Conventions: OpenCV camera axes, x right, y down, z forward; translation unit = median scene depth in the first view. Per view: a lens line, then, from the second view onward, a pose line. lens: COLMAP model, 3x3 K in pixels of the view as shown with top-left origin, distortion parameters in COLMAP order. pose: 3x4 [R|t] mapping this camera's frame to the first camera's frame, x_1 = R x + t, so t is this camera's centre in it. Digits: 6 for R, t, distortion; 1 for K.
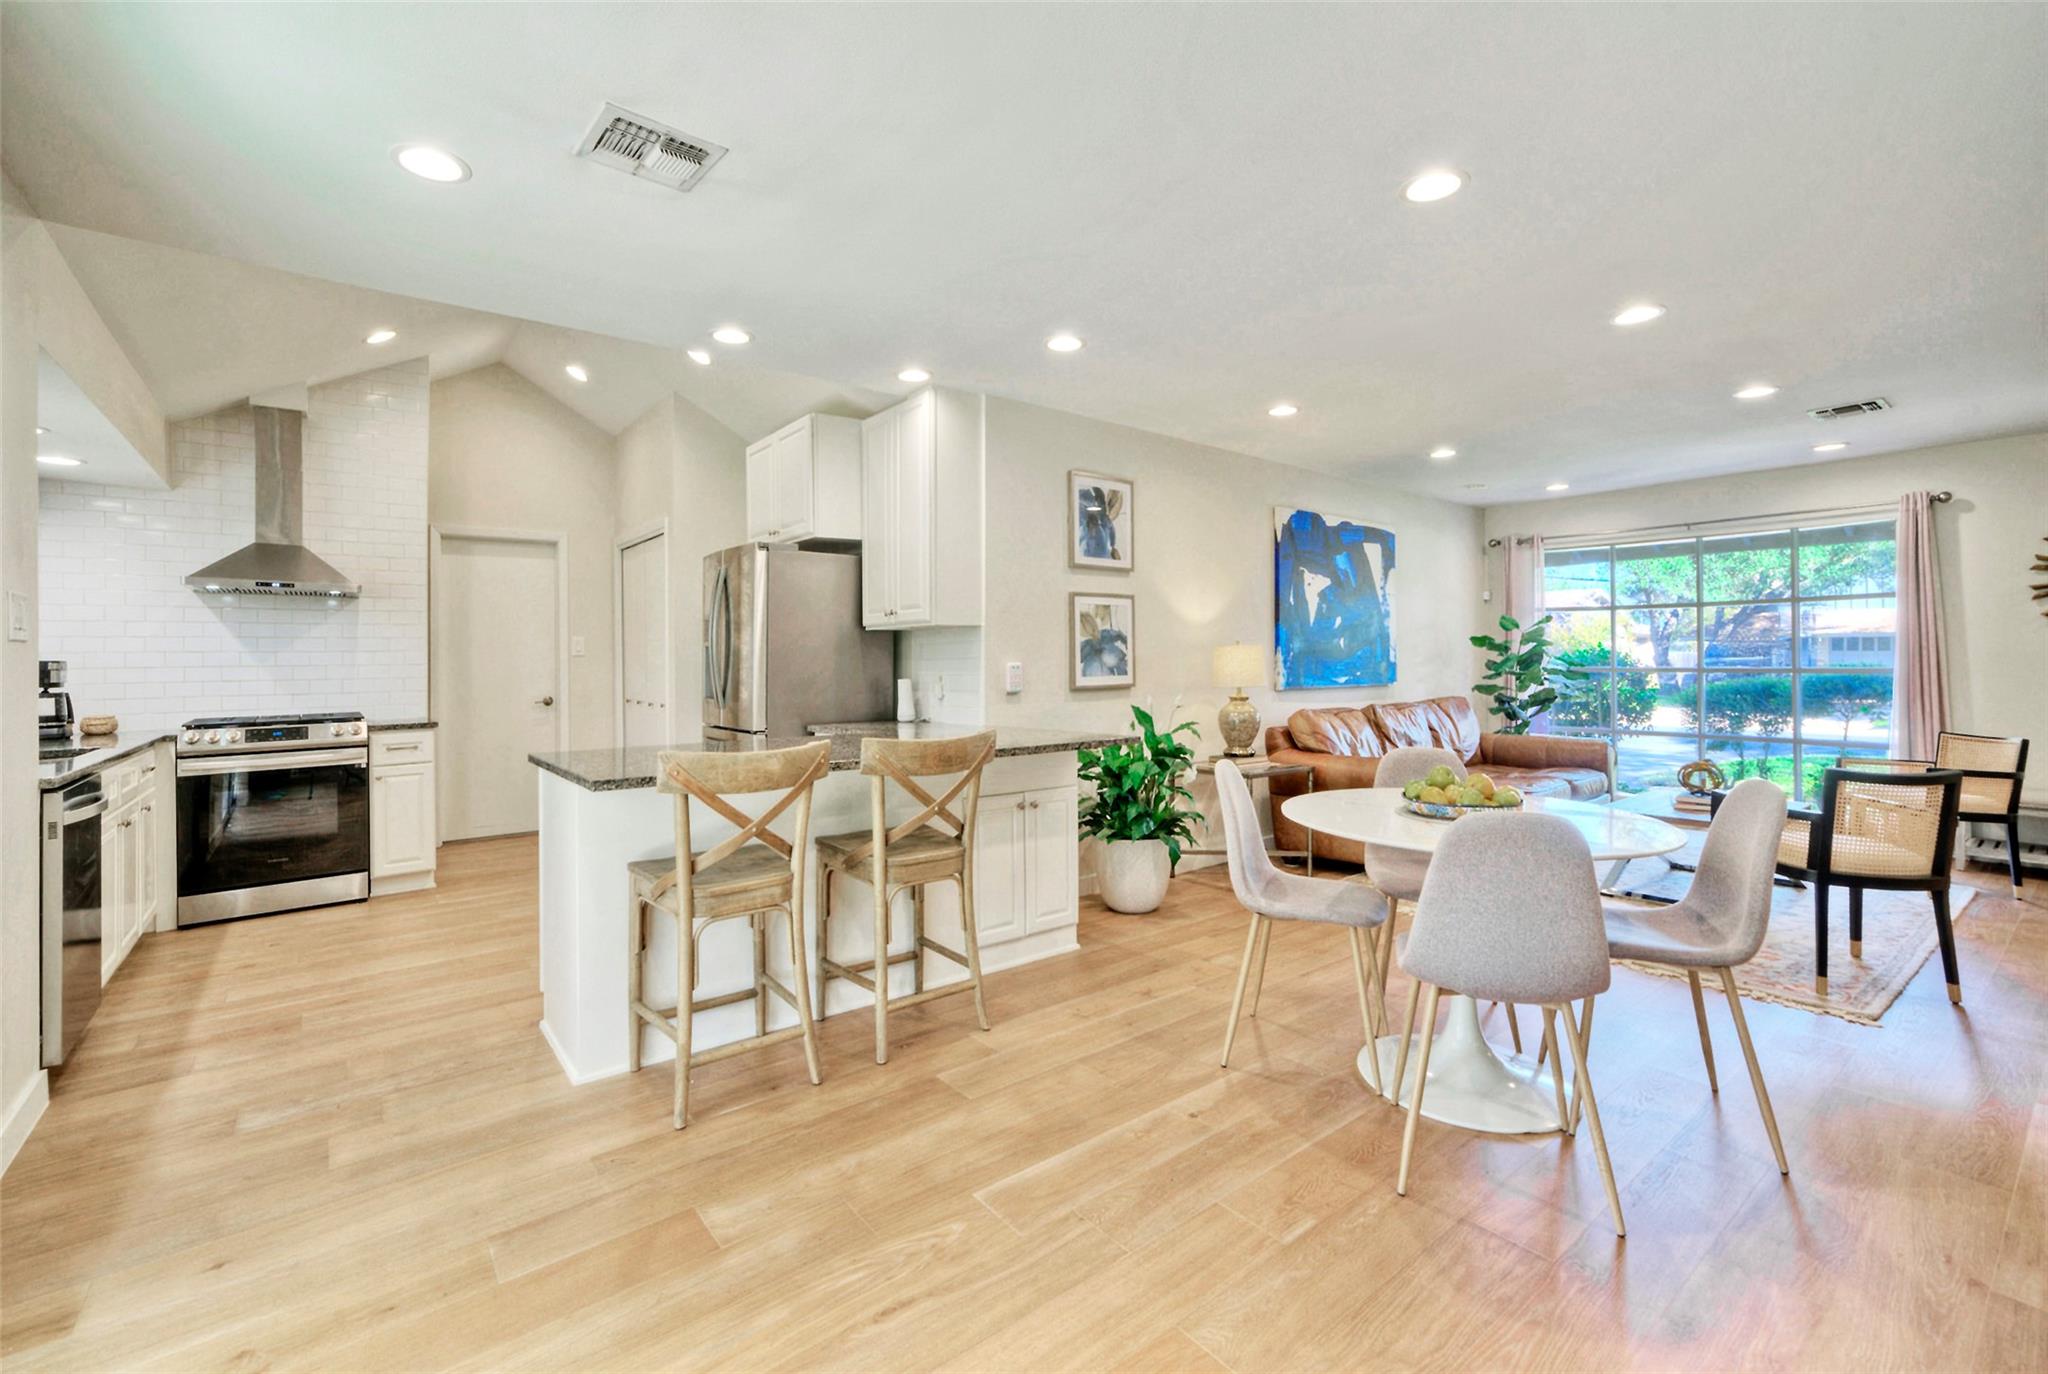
lens RADIAL K [[915.0, 0, 947.4], [0, 915.0, 665.4], [0, 0, 1]] dist [0.001070, 0.000398]
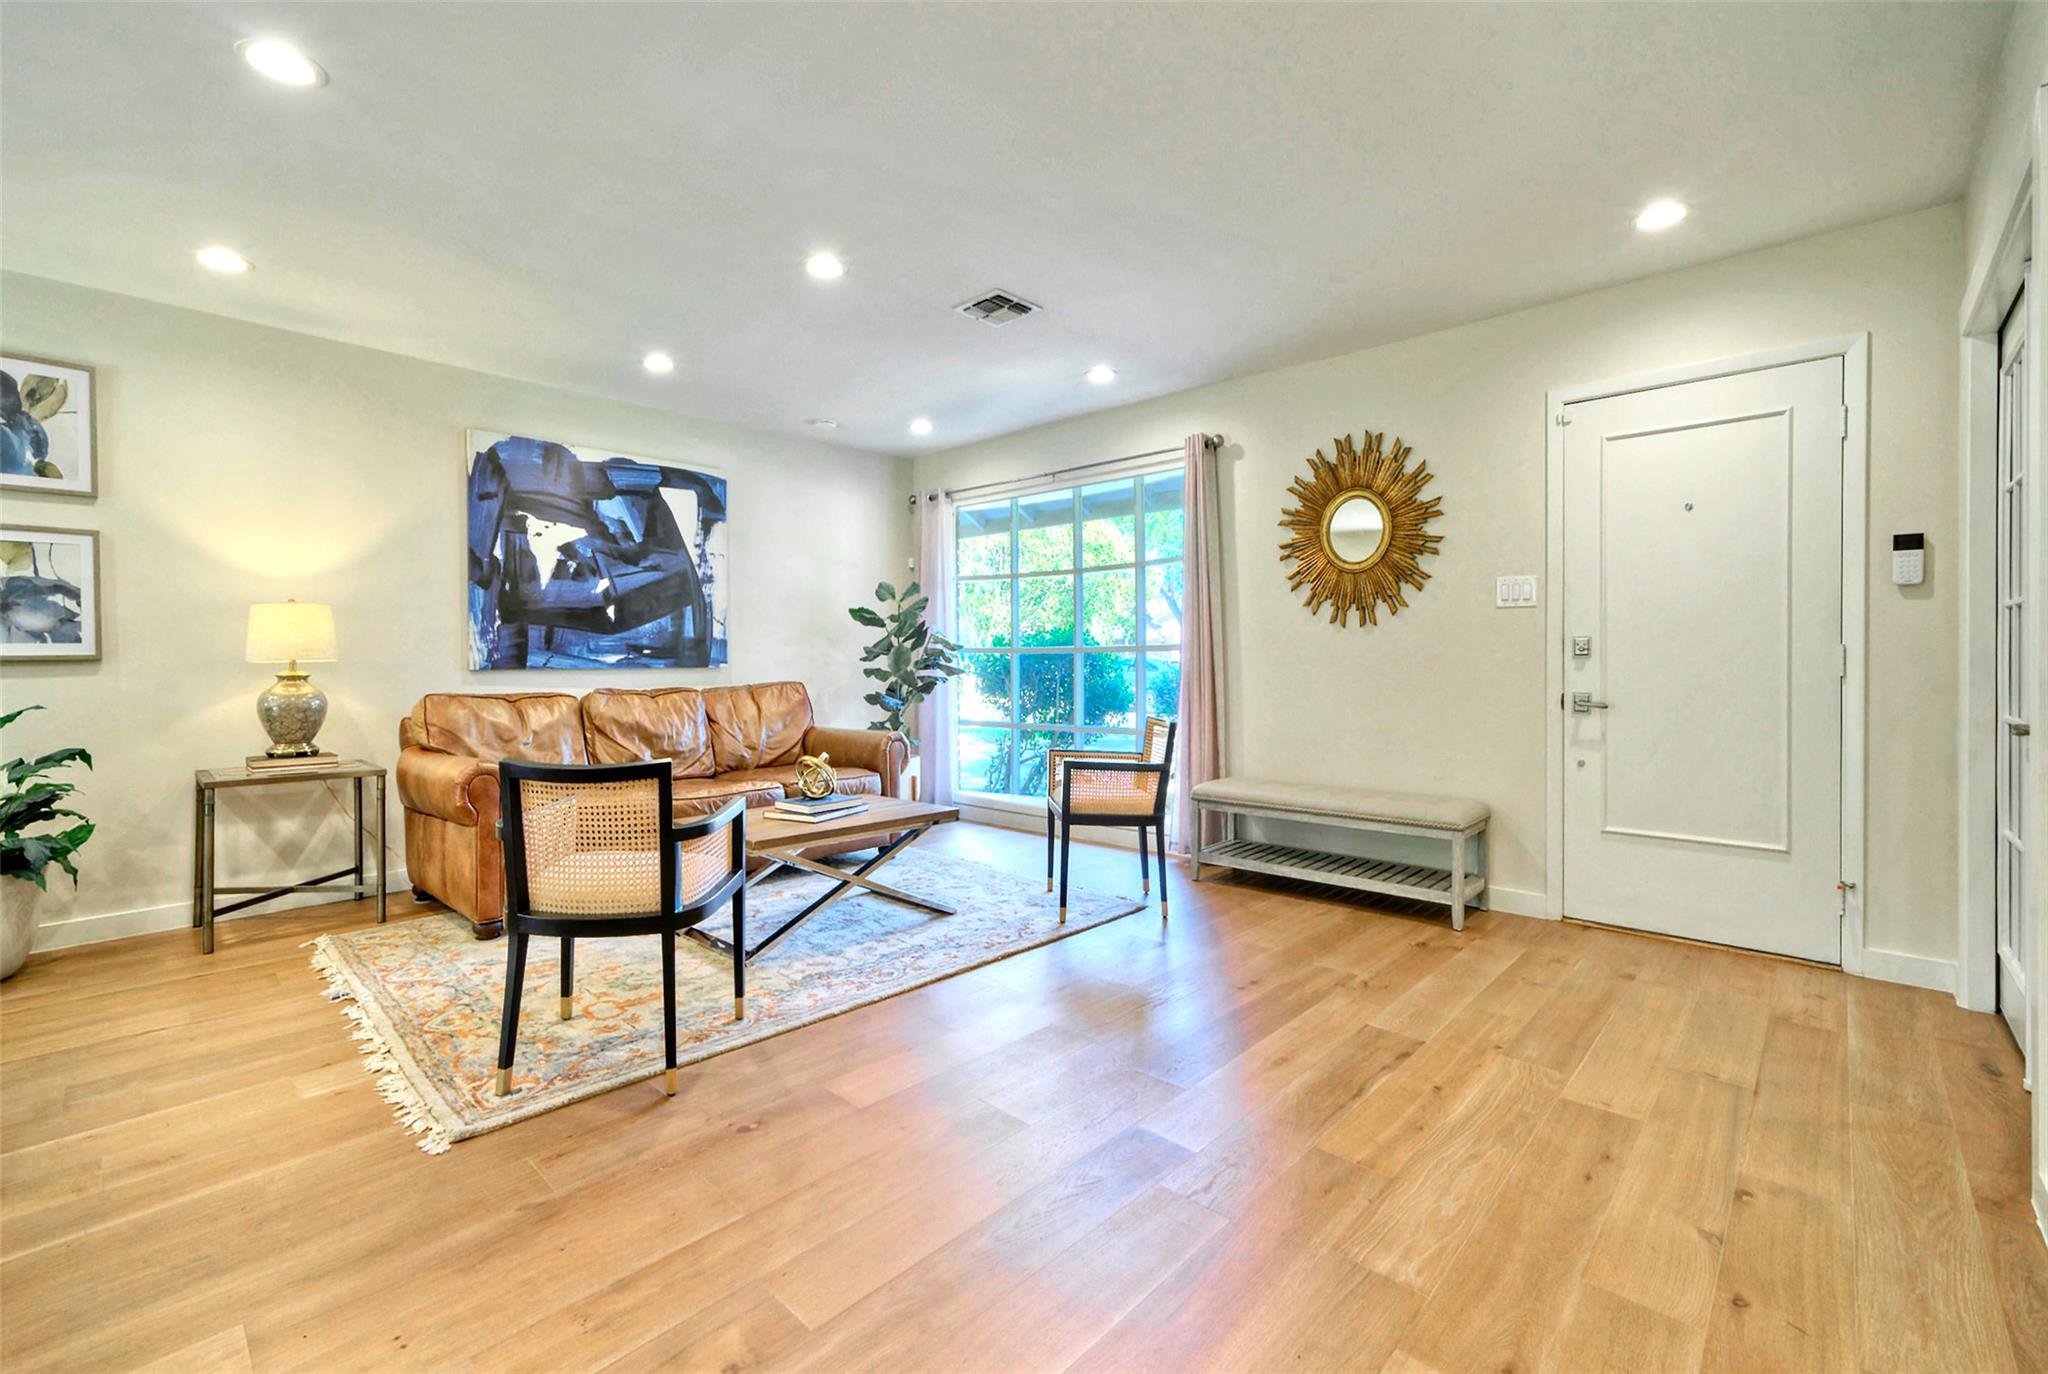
lens RADIAL K [[965.9, 0, 1032.8], [0, 965.9, 669.1], [0, 0, 1]] dist [-0.005678, 0.001160]
pose [[0.987157, 0.003581, 0.159711, 0.708347], [-0.003868, 0.999991, 0.001486, 0.023504], [-0.159704, -0.002085, 0.987163, 0.135458]]
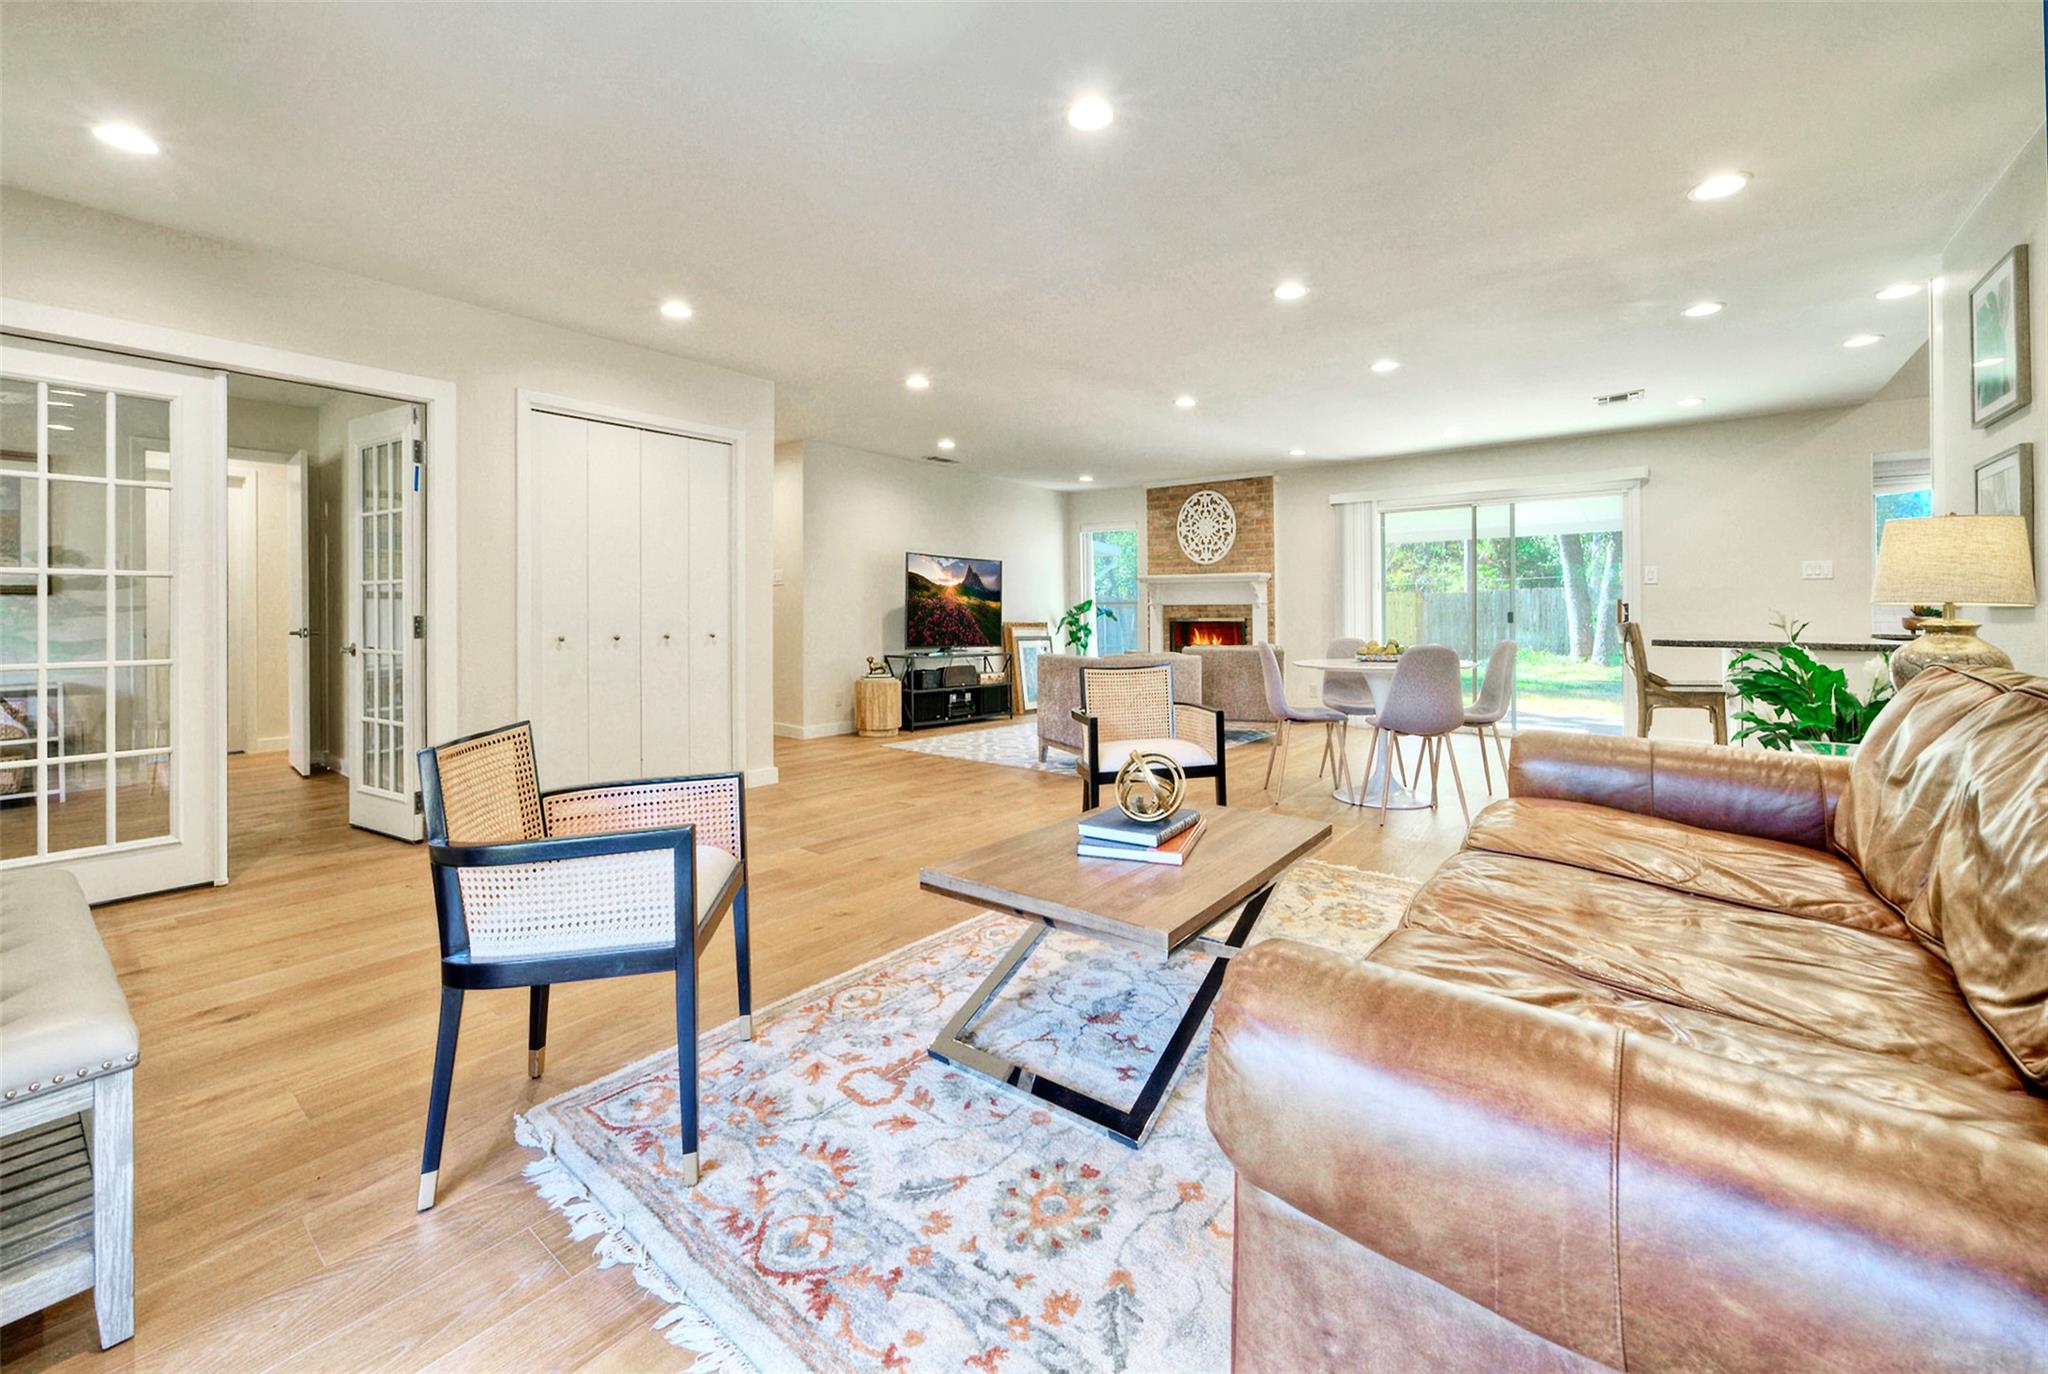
lens RADIAL K [[776.7, 0, 1109.0], [0, 776.7, 608.5], [0, 0, 1]] dist [0.001393, 0.000347]
pose [[-0.944389, 0.004661, -0.328798, 0.798359], [0.005582, 0.999983, -0.001858, 0.021573], [0.328783, -0.003590, -0.944399, 1.137909]]
